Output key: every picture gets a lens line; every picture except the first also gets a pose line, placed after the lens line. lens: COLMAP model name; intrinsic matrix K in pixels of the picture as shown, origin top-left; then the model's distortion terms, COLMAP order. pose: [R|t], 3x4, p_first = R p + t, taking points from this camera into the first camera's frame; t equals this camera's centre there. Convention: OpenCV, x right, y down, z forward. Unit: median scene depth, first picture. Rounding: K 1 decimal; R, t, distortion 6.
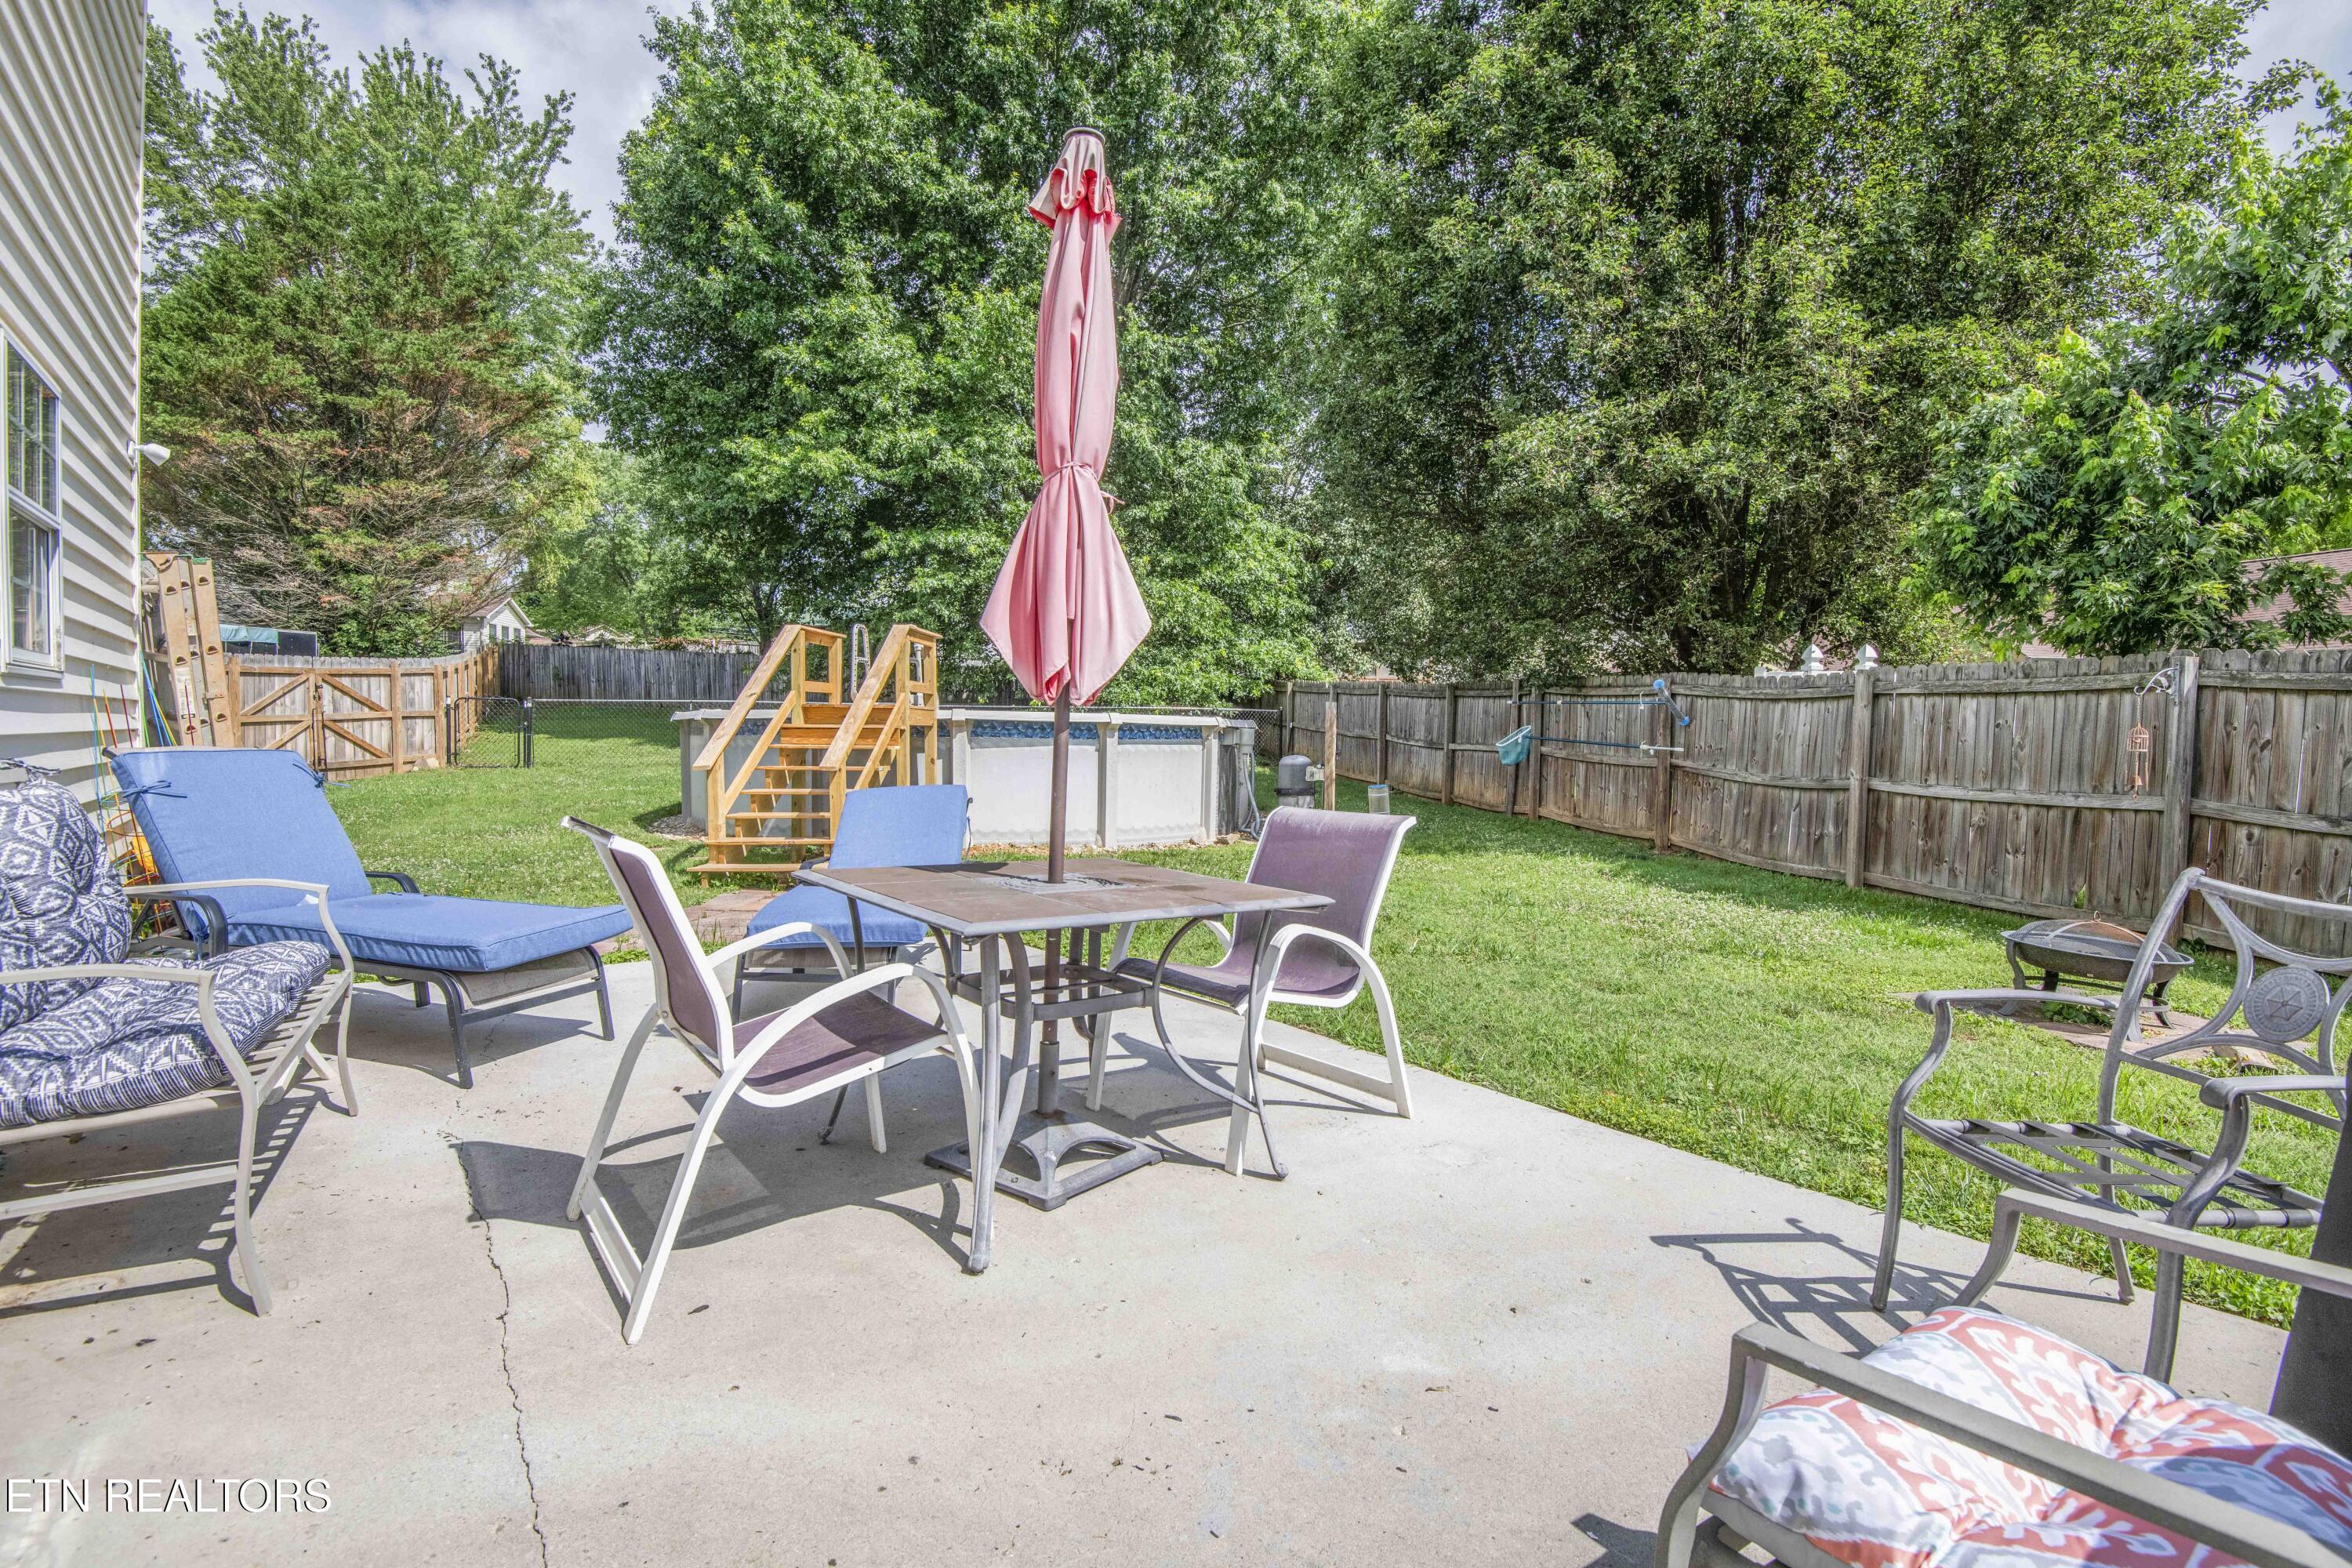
lens RADIAL K [[1083.4, 0, 1176.0], [0, 1083.4, 784.0], [0, 0, 1]] dist [-0.033008, -0.007341]
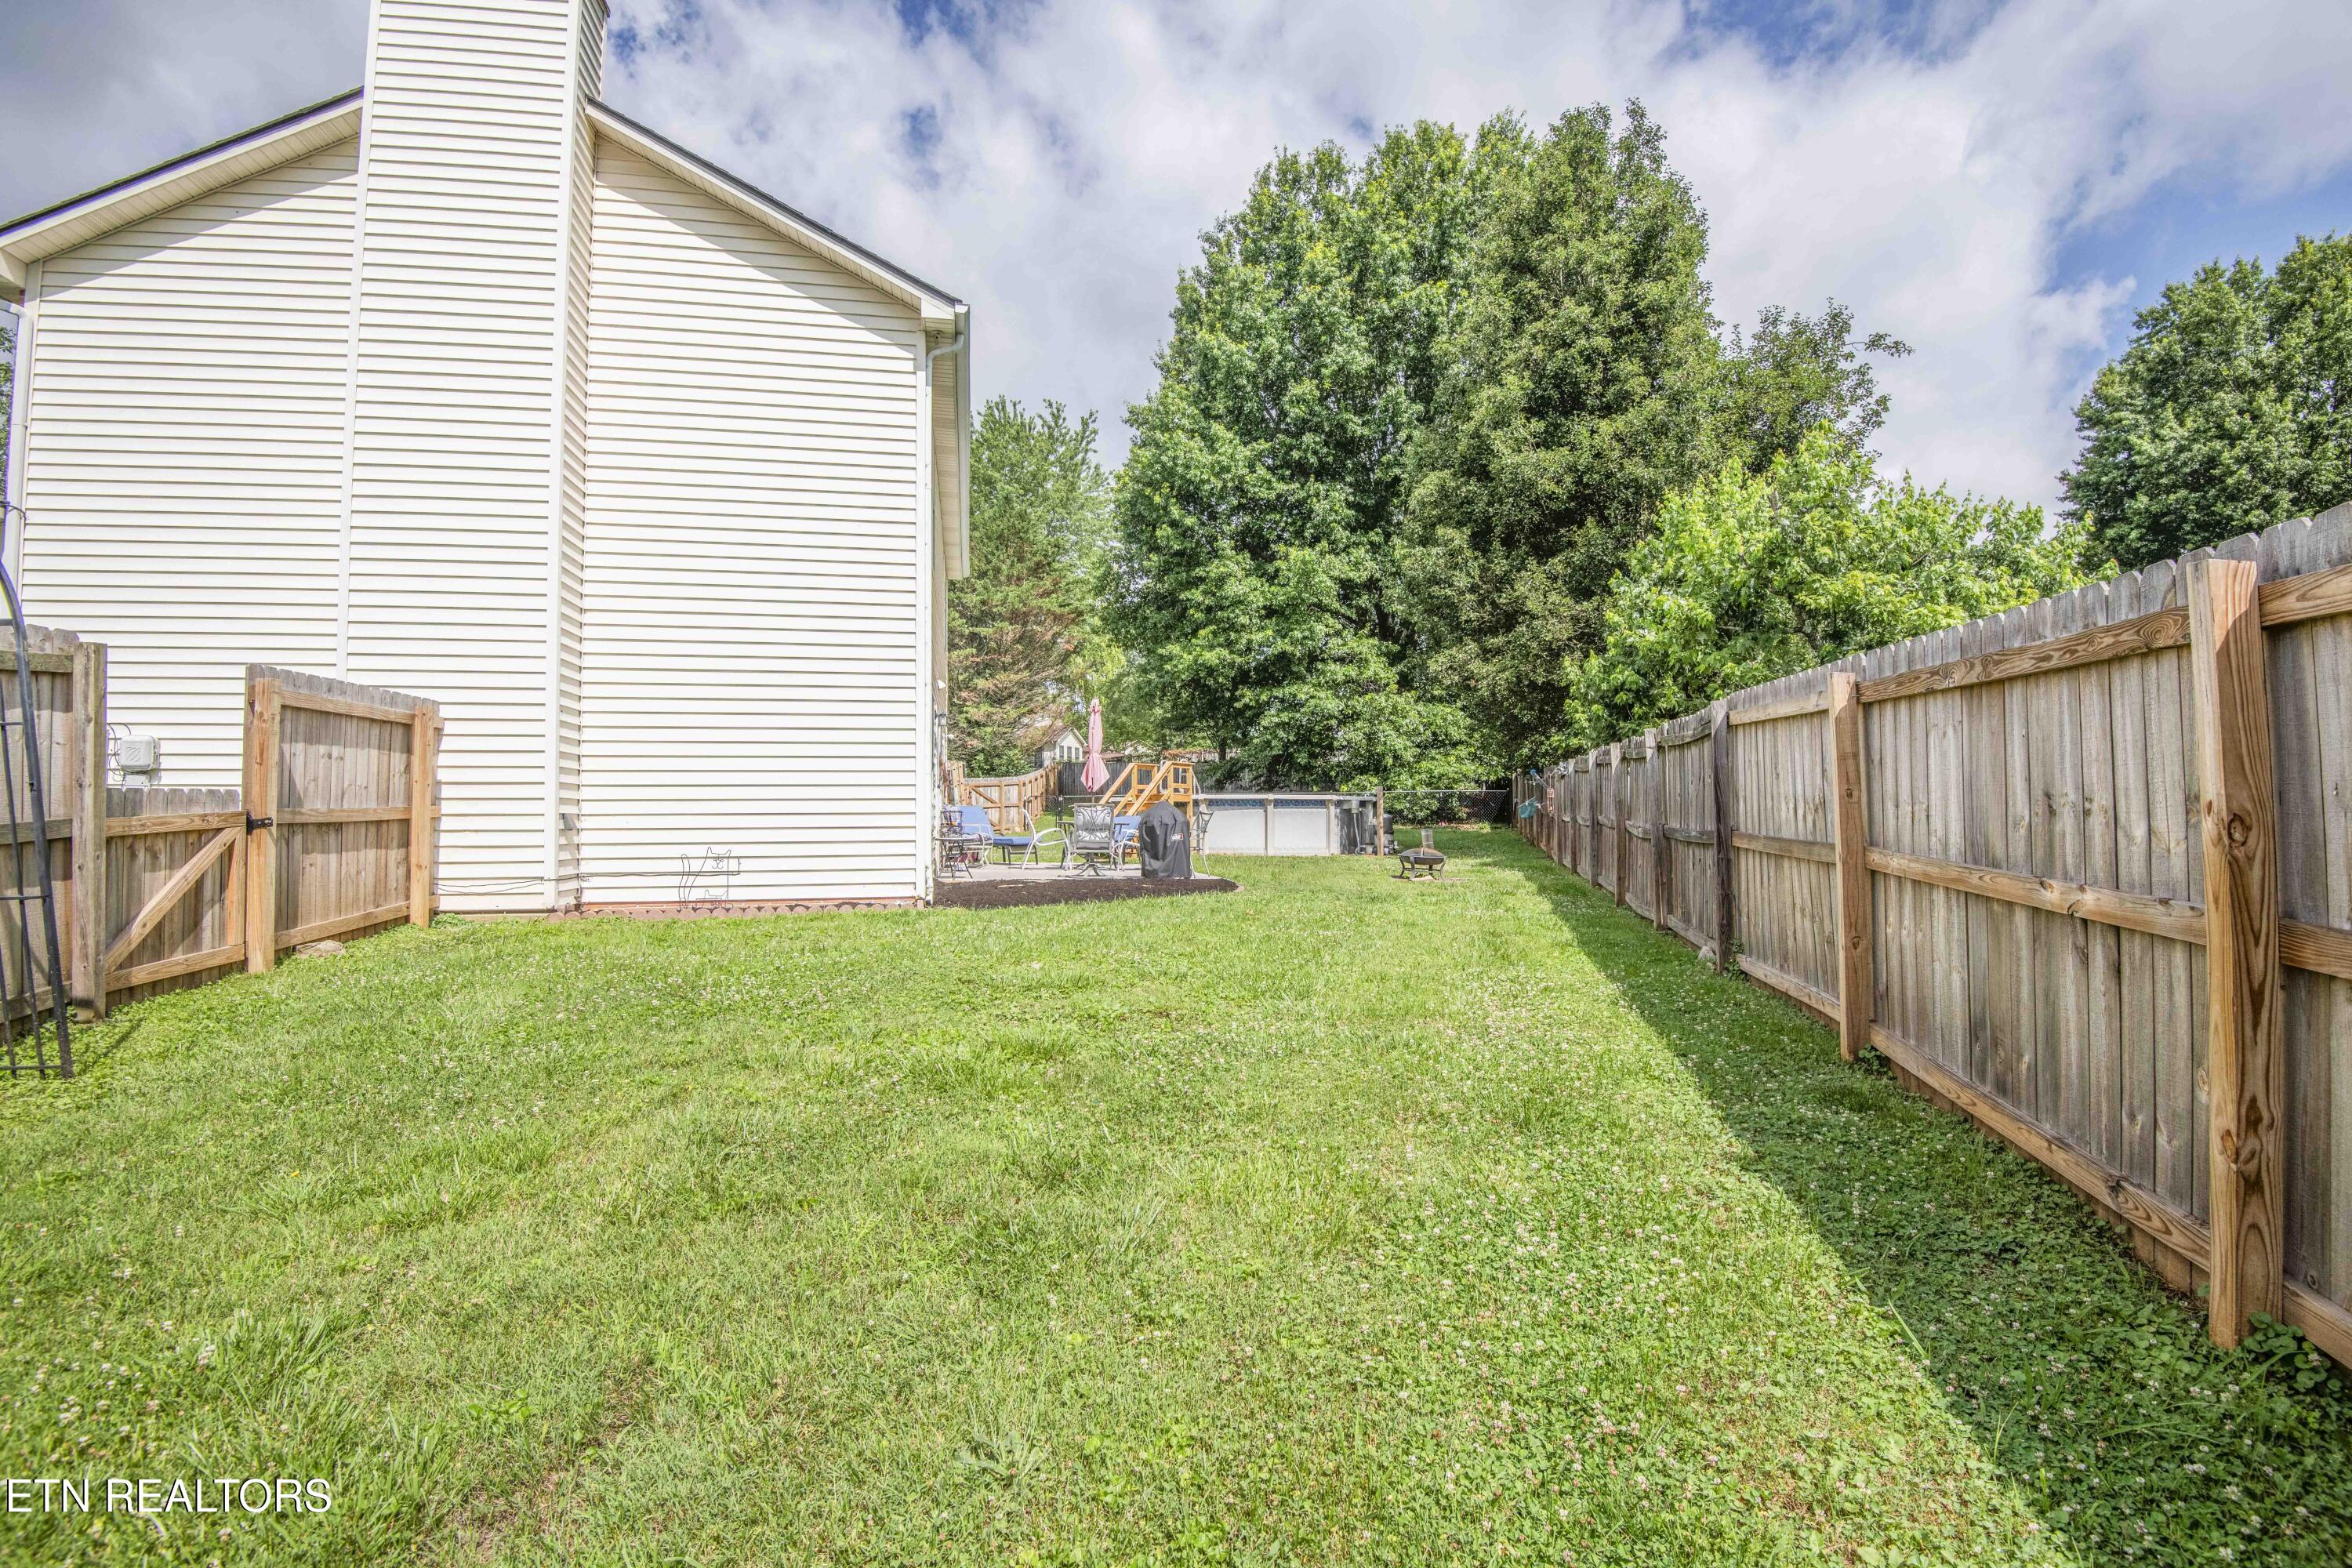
lens RADIAL K [[1078.7, 0, 1184.6], [0, 1078.7, 784.7], [0, 0, 1]] dist [-0.008190, -0.017326]
pose [[0.893045, -0.033994, -0.448681, 0.403014], [-0.002522, 0.996748, -0.080540, 0.048530], [0.449960, 0.073057, 0.890056, -0.546335]]
